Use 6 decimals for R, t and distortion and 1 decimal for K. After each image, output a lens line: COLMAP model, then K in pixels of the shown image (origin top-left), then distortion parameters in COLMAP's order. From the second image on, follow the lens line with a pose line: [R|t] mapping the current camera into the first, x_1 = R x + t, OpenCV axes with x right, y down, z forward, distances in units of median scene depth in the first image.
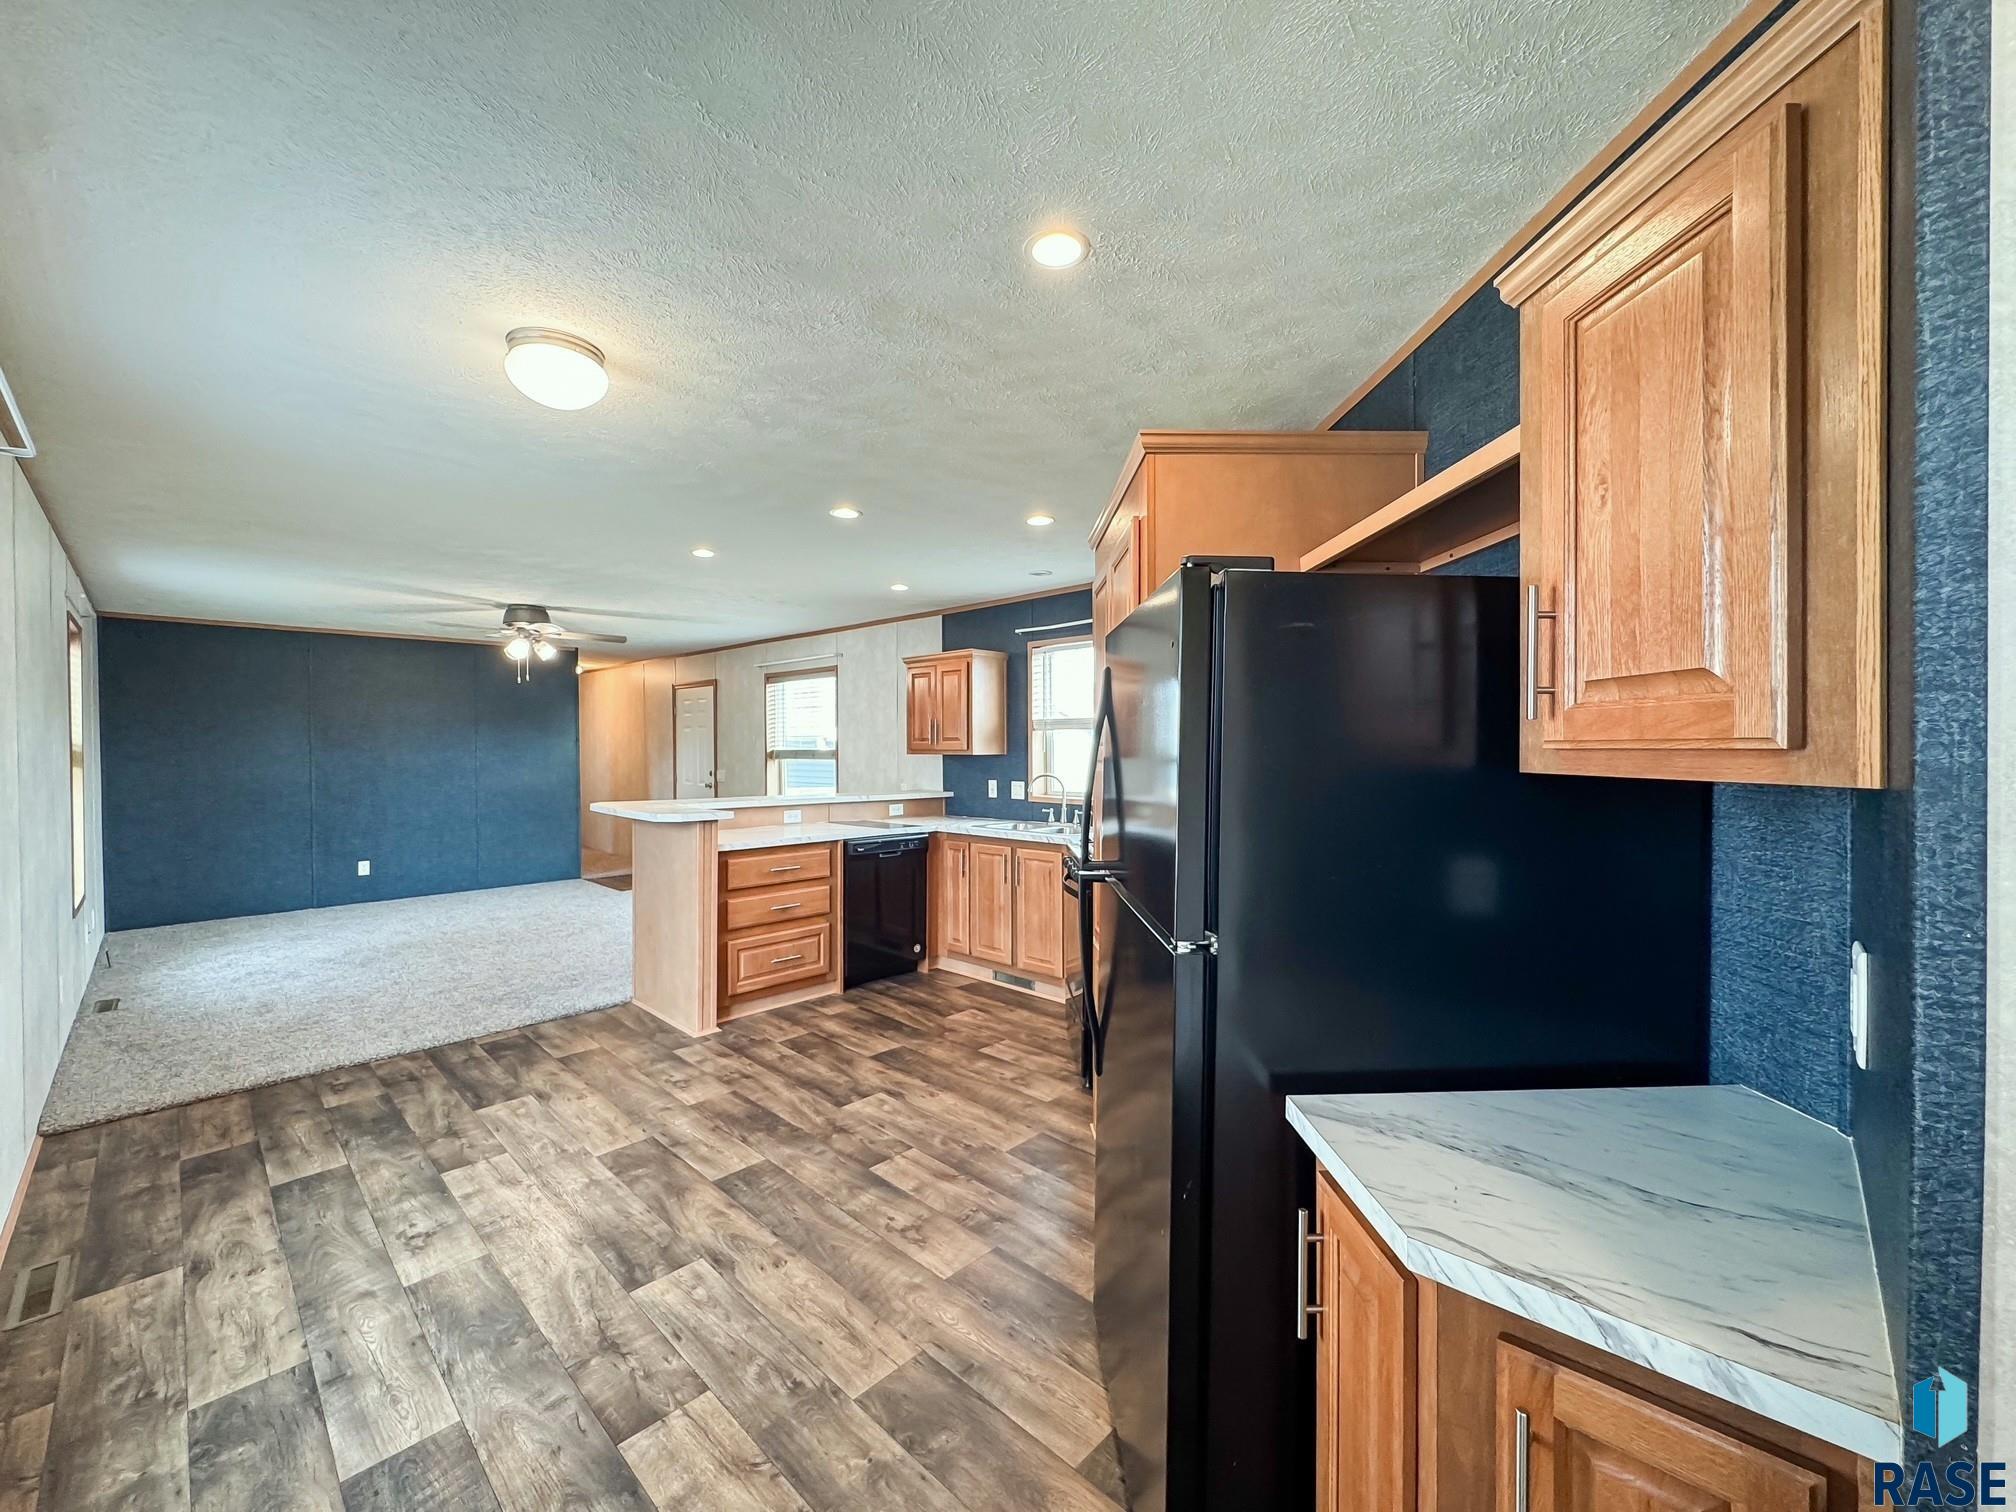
lens RADIAL K [[813.8, 0, 1009.4], [0, 813.8, 754.5], [0, 0, 1]] dist [-0.001003, -0.000203]
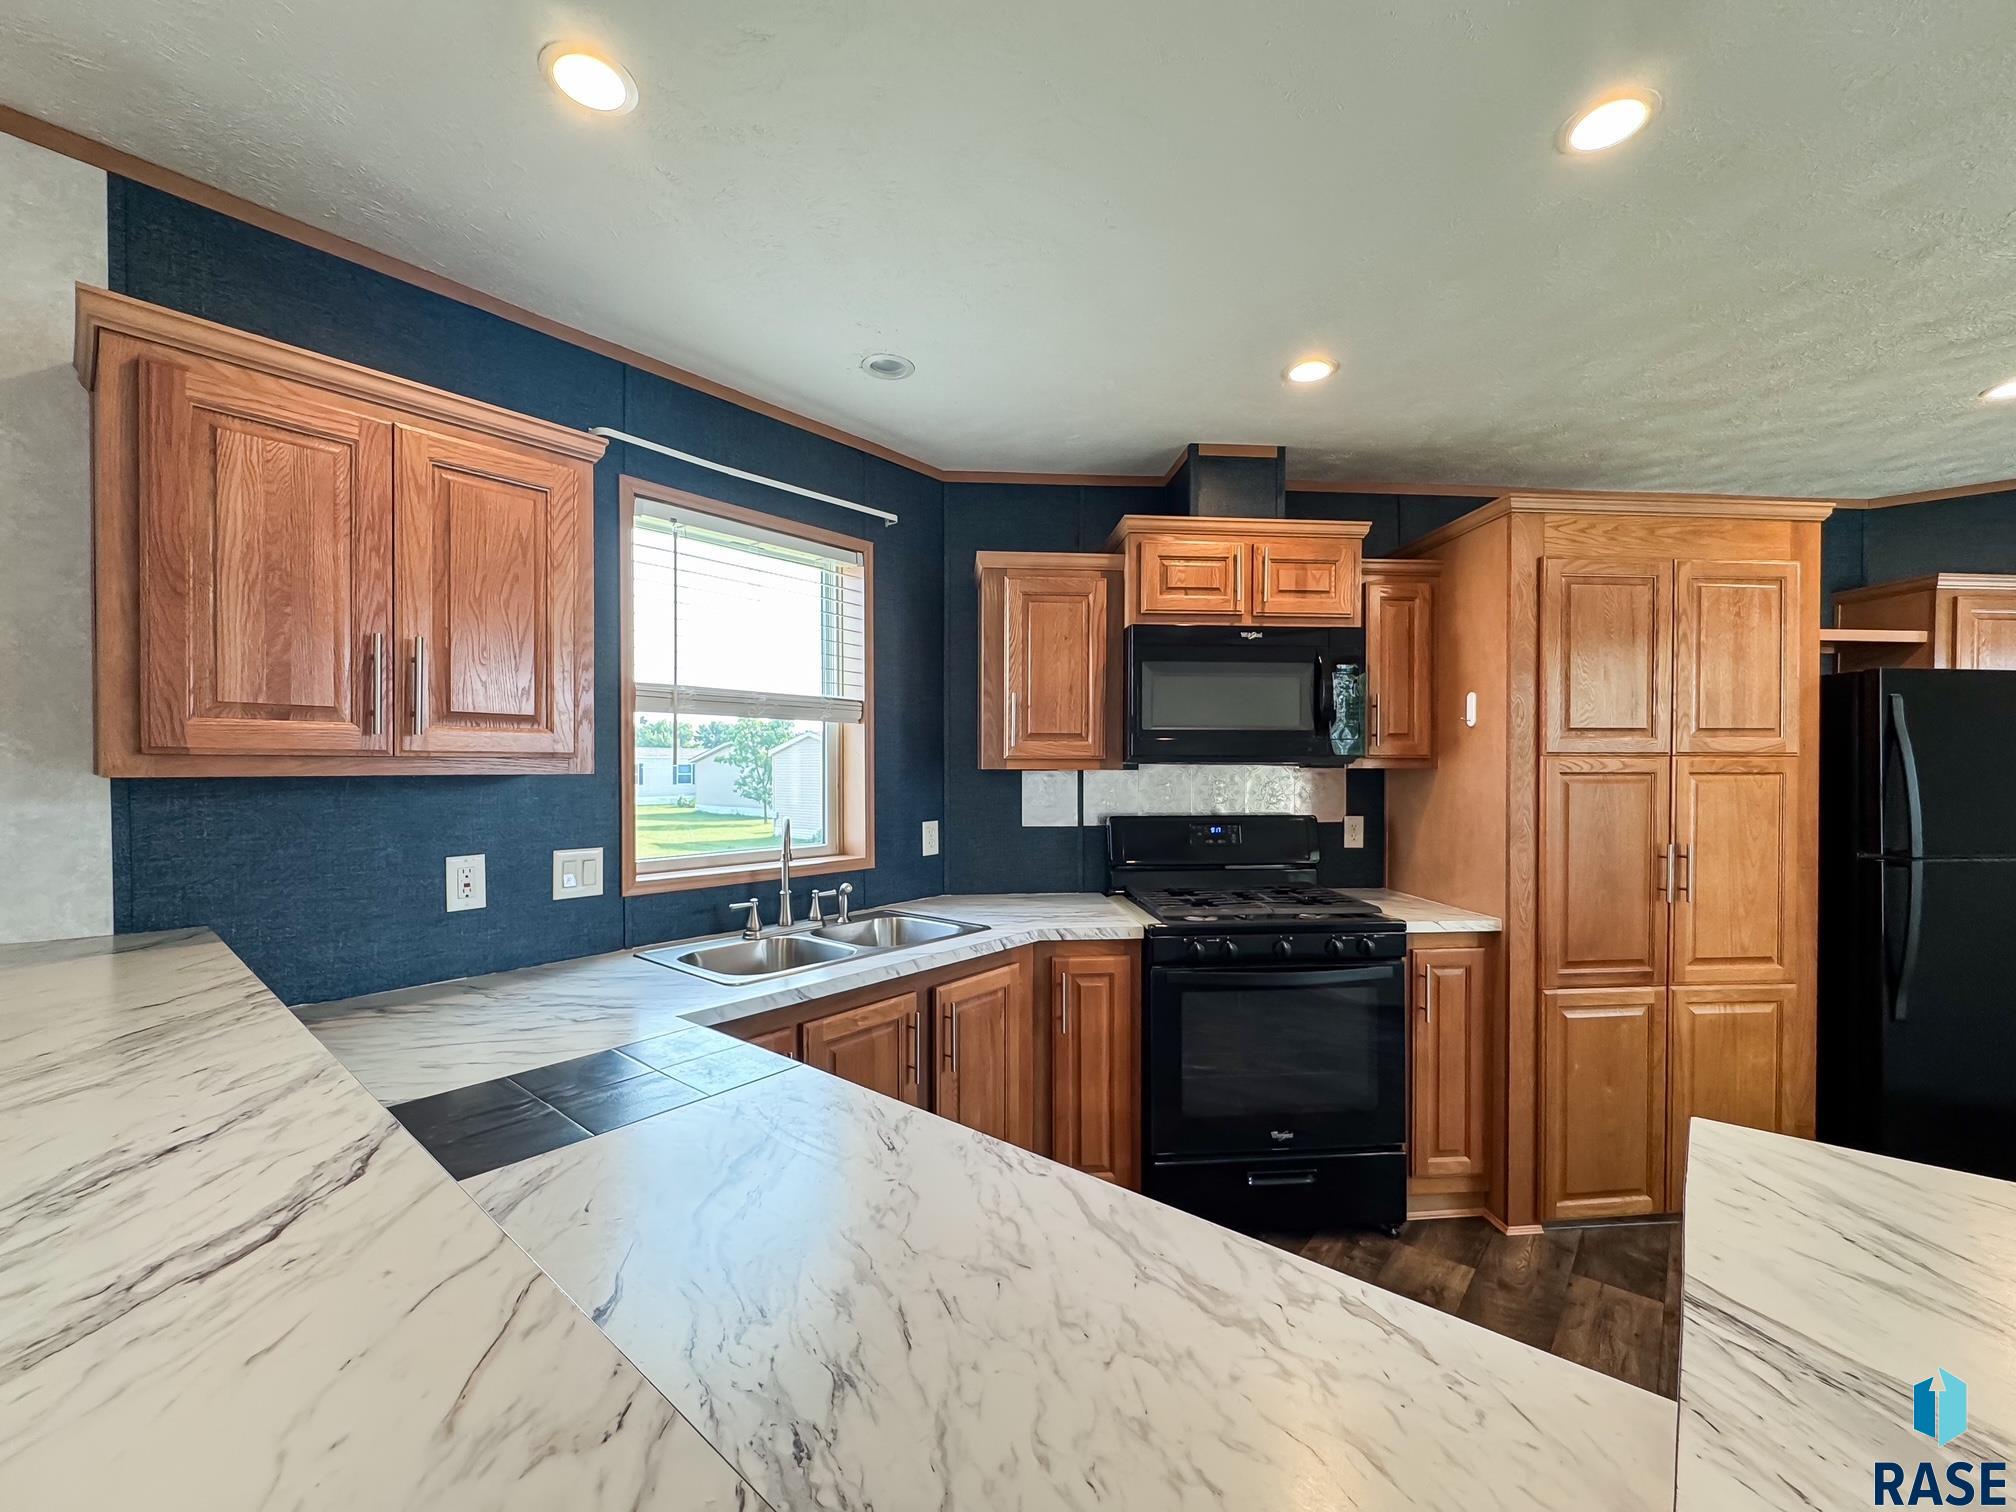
lens RADIAL K [[814.5, 0, 1008.4], [0, 814.5, 774.7], [0, 0, 1]] dist [-0.001261, -0.000016]
pose [[-0.057437, -0.007171, 0.998323, -0.435448], [0.006151, 0.999953, 0.007537, -0.000985], [-0.998330, 0.006574, -0.057390, 1.009102]]
